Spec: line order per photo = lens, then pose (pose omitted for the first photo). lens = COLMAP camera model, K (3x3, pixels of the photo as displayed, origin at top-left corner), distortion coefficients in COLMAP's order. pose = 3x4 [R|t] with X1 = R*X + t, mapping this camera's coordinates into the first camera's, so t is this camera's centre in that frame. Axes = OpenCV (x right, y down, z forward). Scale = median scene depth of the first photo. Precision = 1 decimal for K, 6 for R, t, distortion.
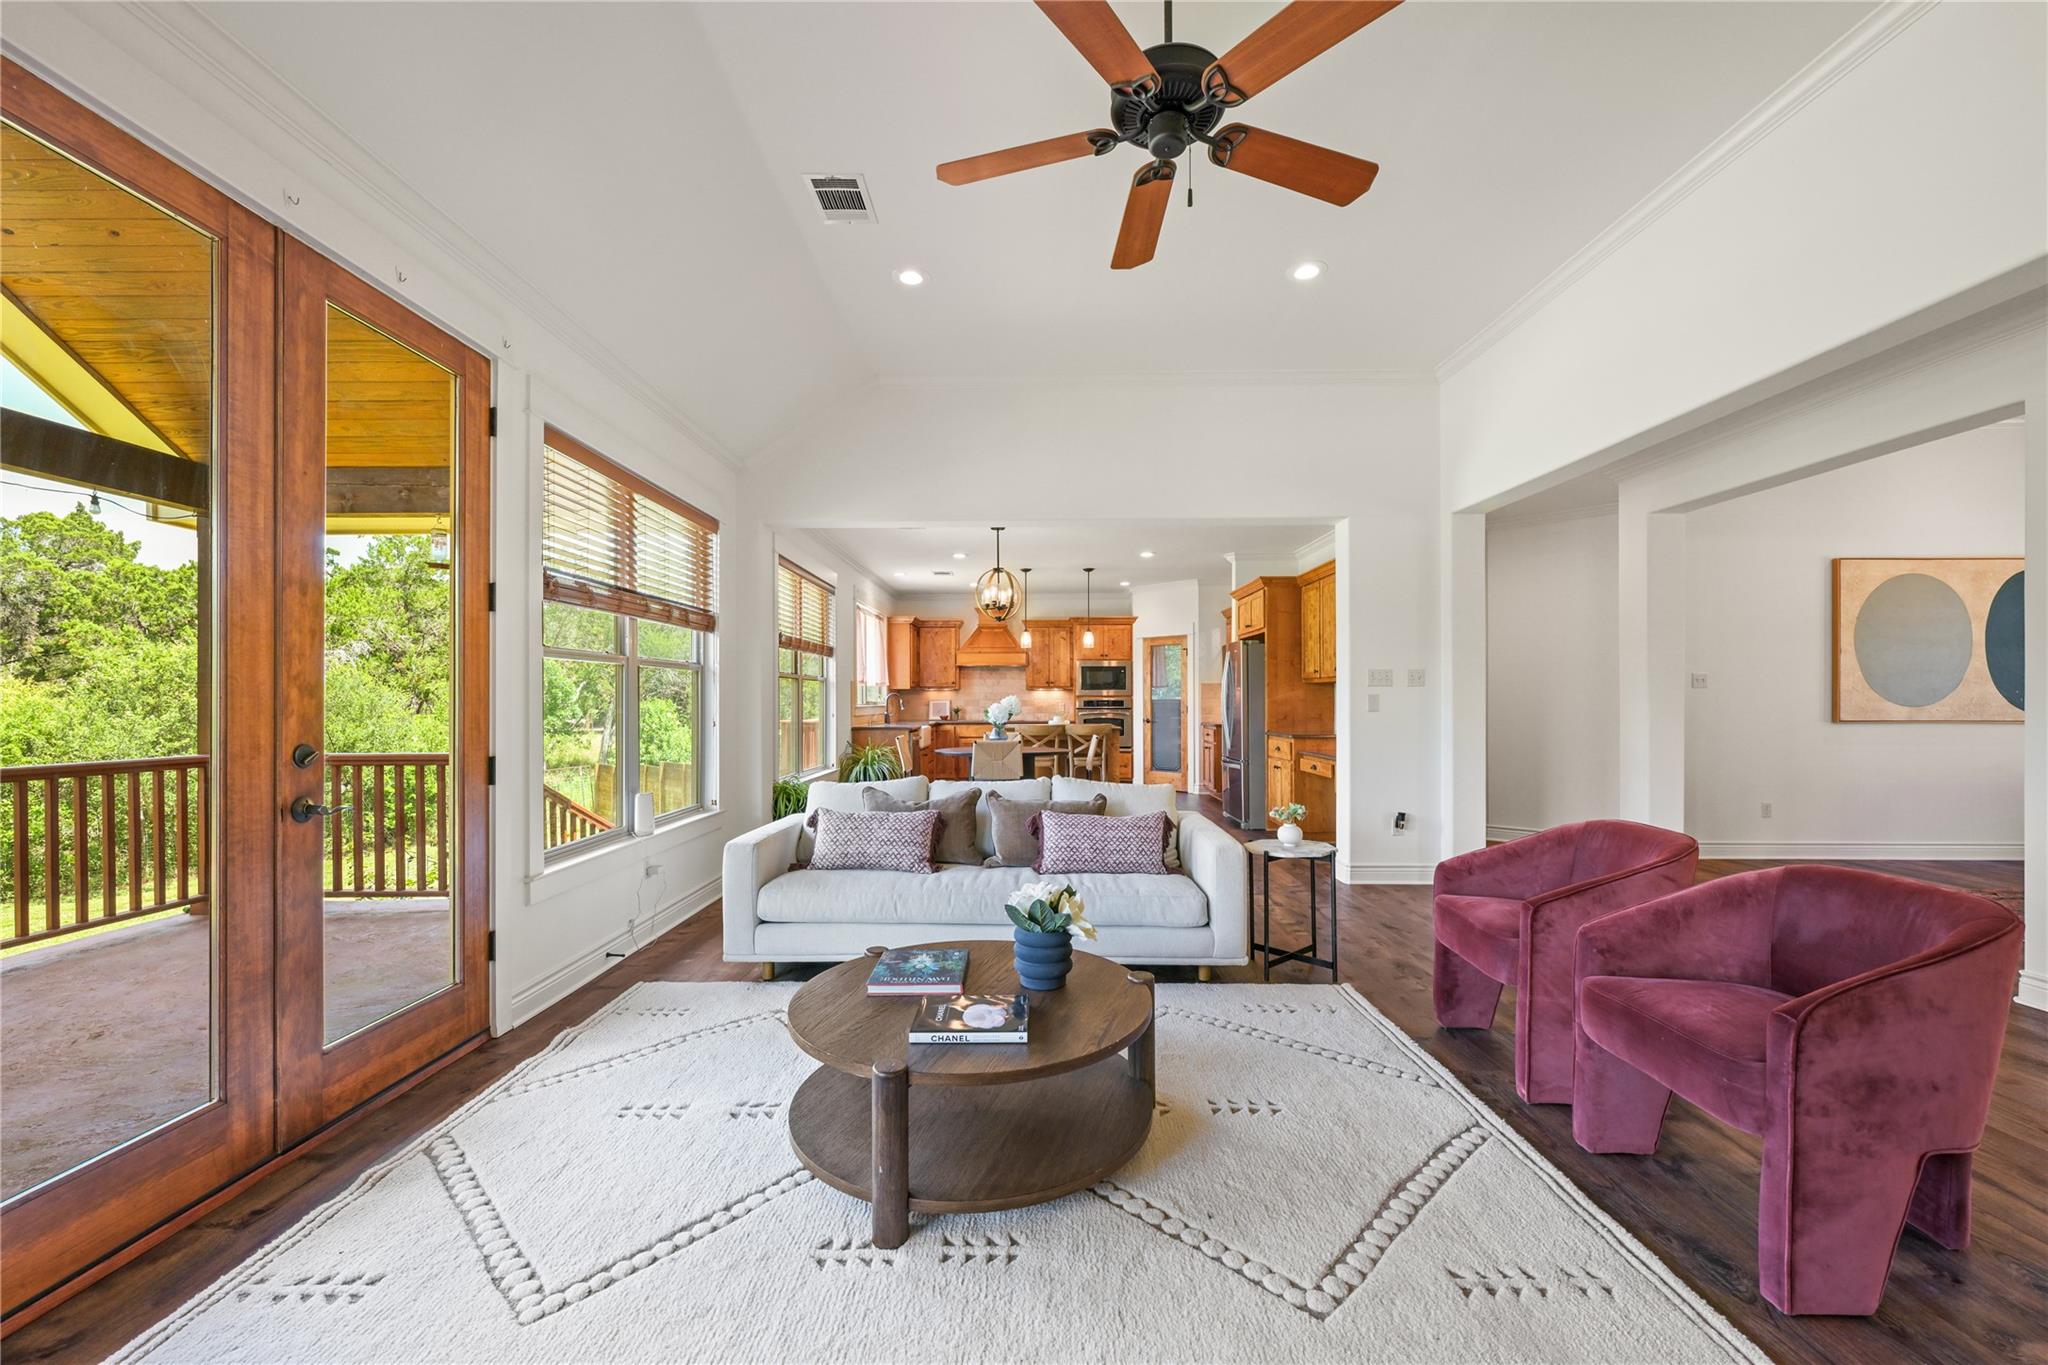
lens RADIAL K [[803.5, 0, 1024.3], [0, 803.5, 699.6], [0, 0, 1]] dist [0.000805, -0.000061]
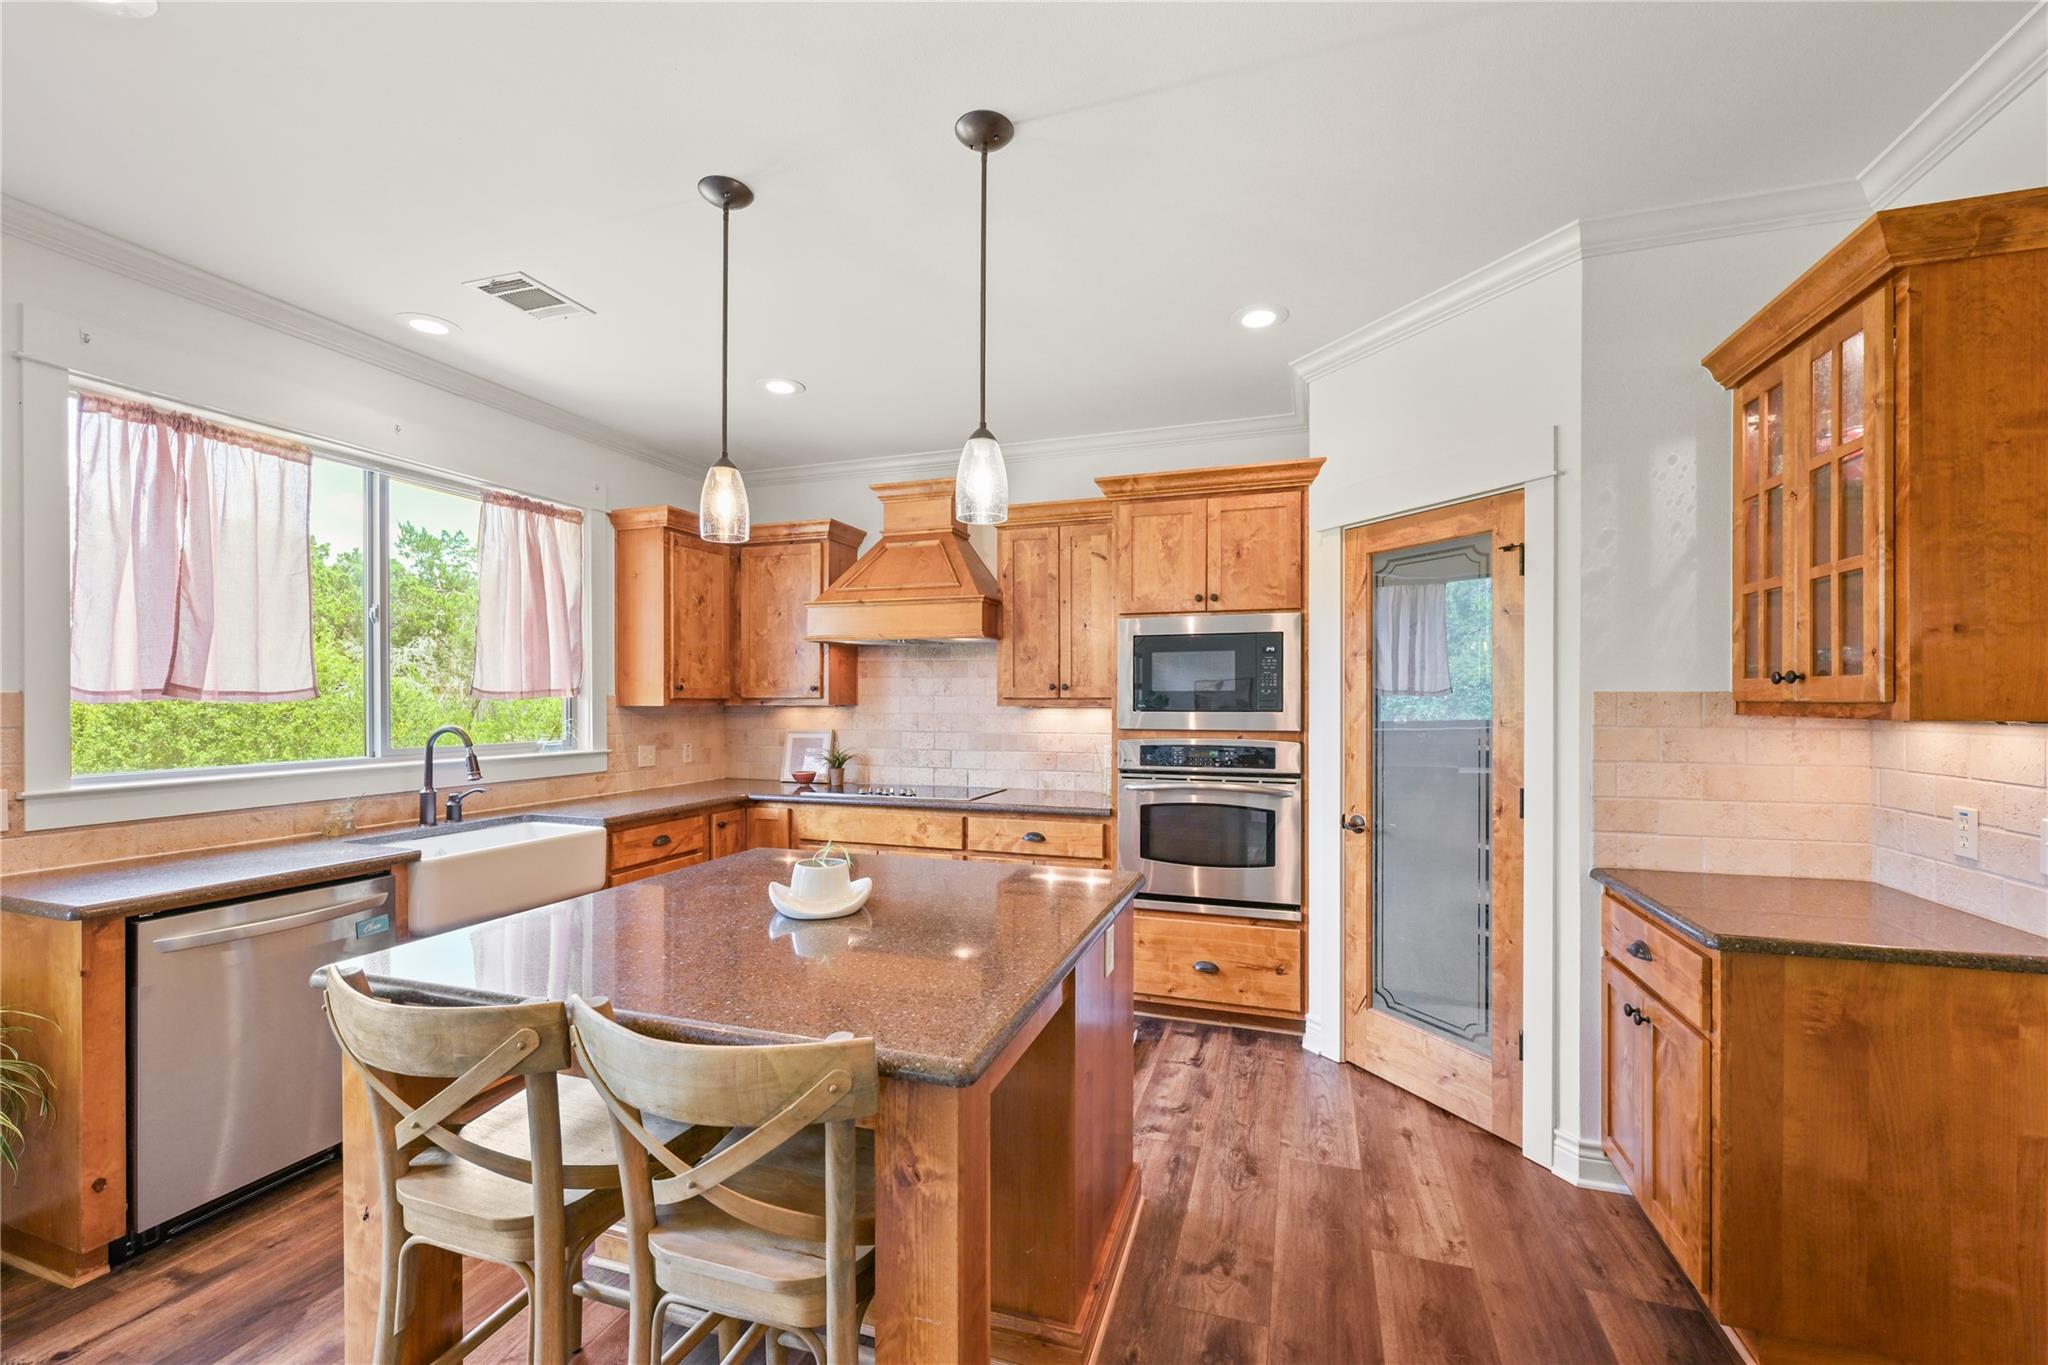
lens RADIAL K [[833.9, 0, 1030.2], [0, 833.9, 697.7], [0, 0, 1]] dist [0.001924, 0.000272]
pose [[0.951851, 0.002847, -0.306548, 0.131572], [-0.003215, 0.999995, -0.000695, -0.016732], [0.306545, 0.001647, 0.951855, 0.678194]]
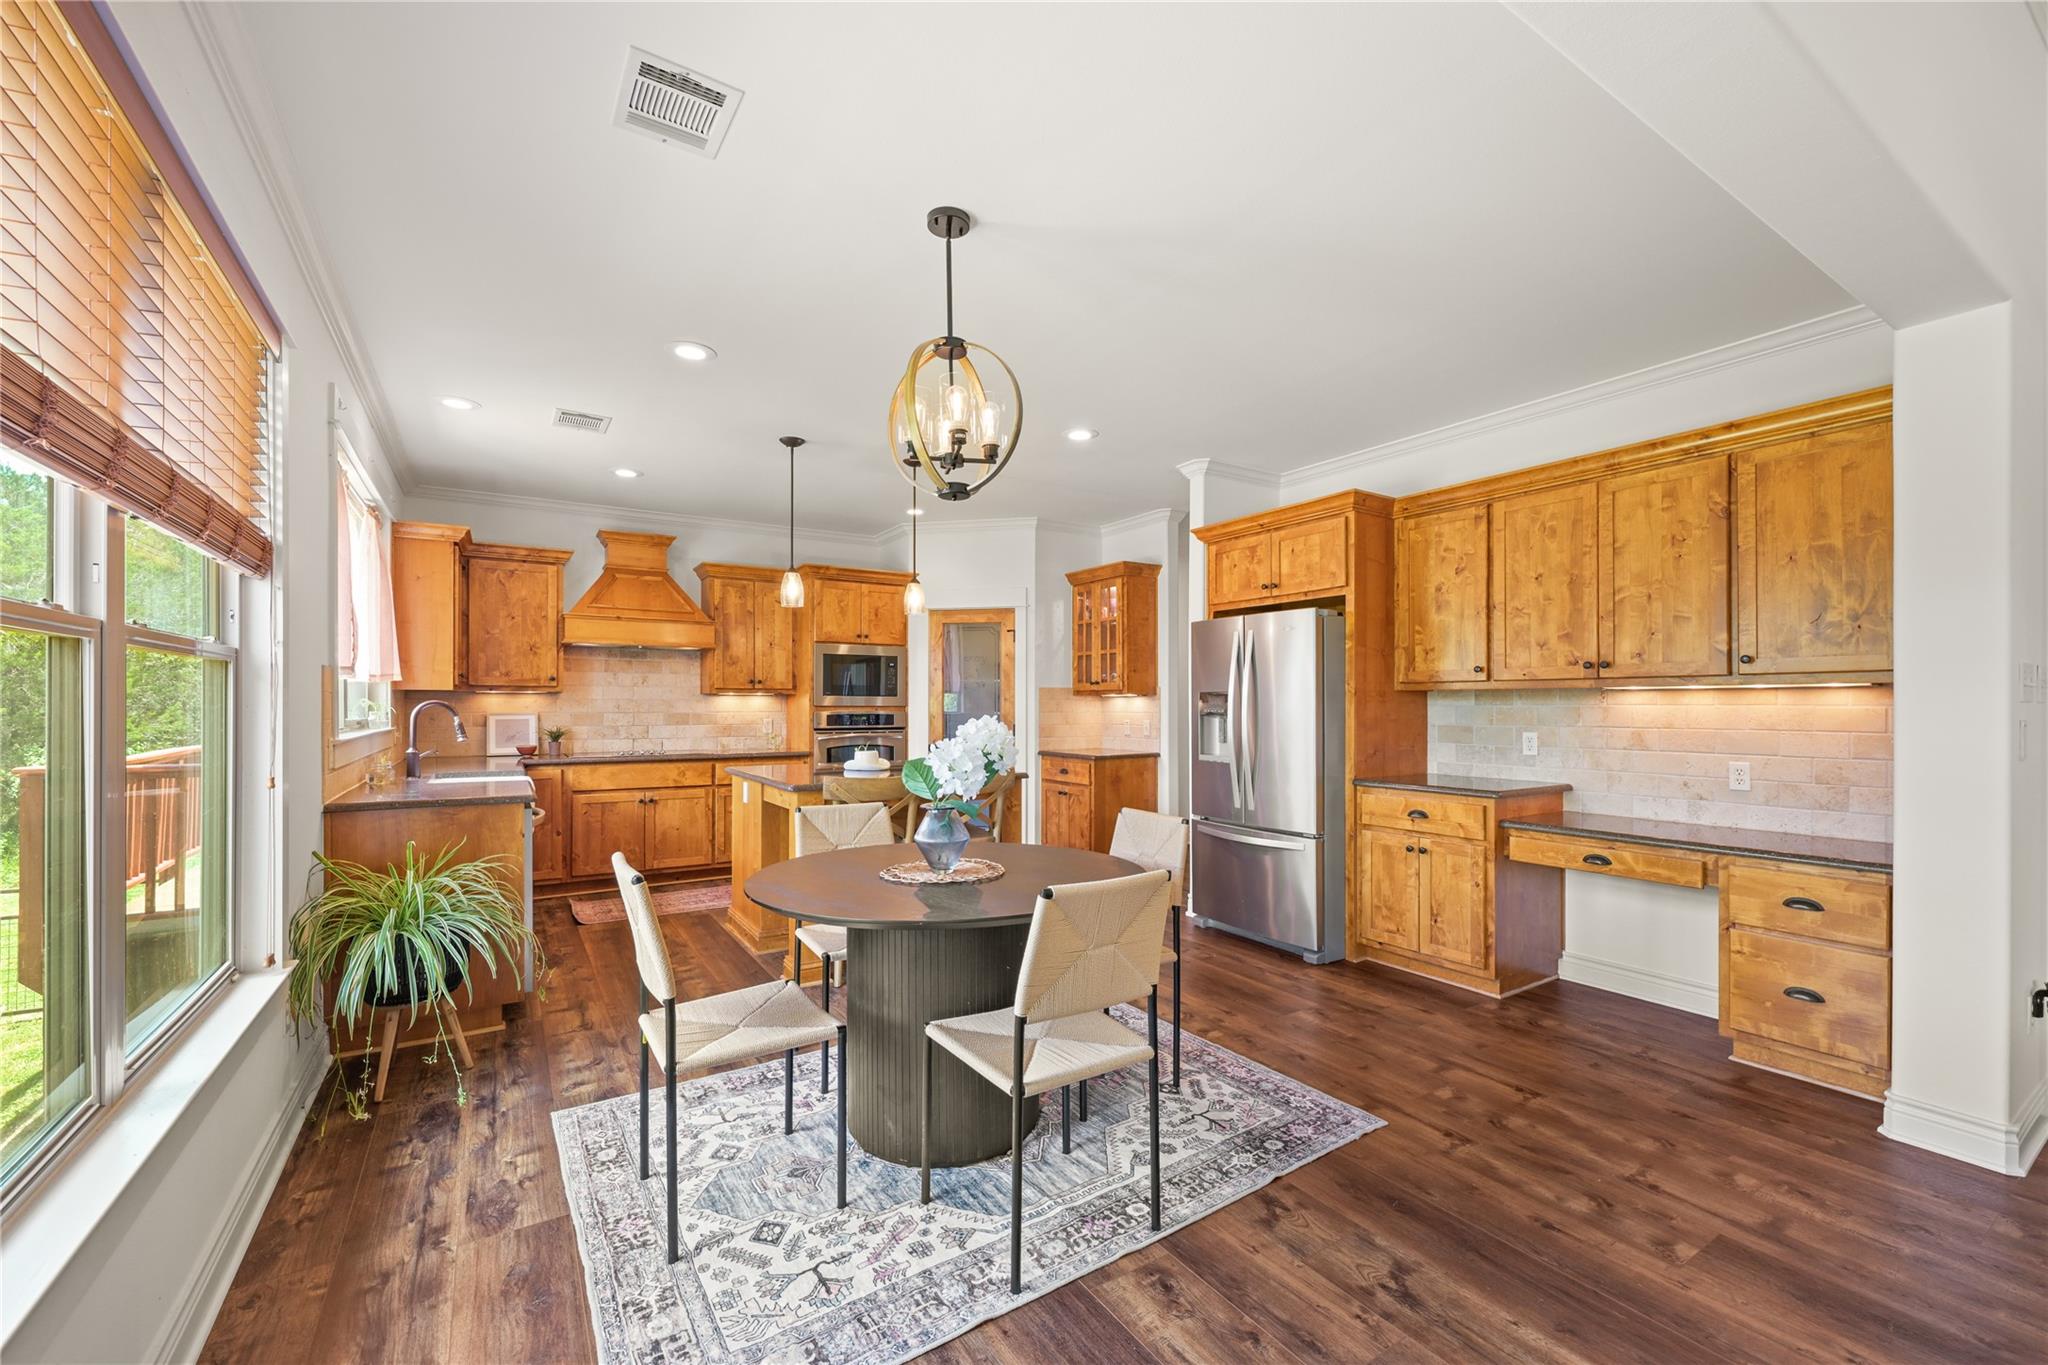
lens RADIAL K [[833.9, 0, 1030.2], [0, 833.9, 697.7], [0, 0, 1]] dist [0.001924, 0.000272]
pose [[0.837660, 0.008690, 0.546123, -0.124491], [-0.004217, 0.999947, -0.009442, -0.005809], [-0.546176, 0.005606, 0.837652, 0.434765]]
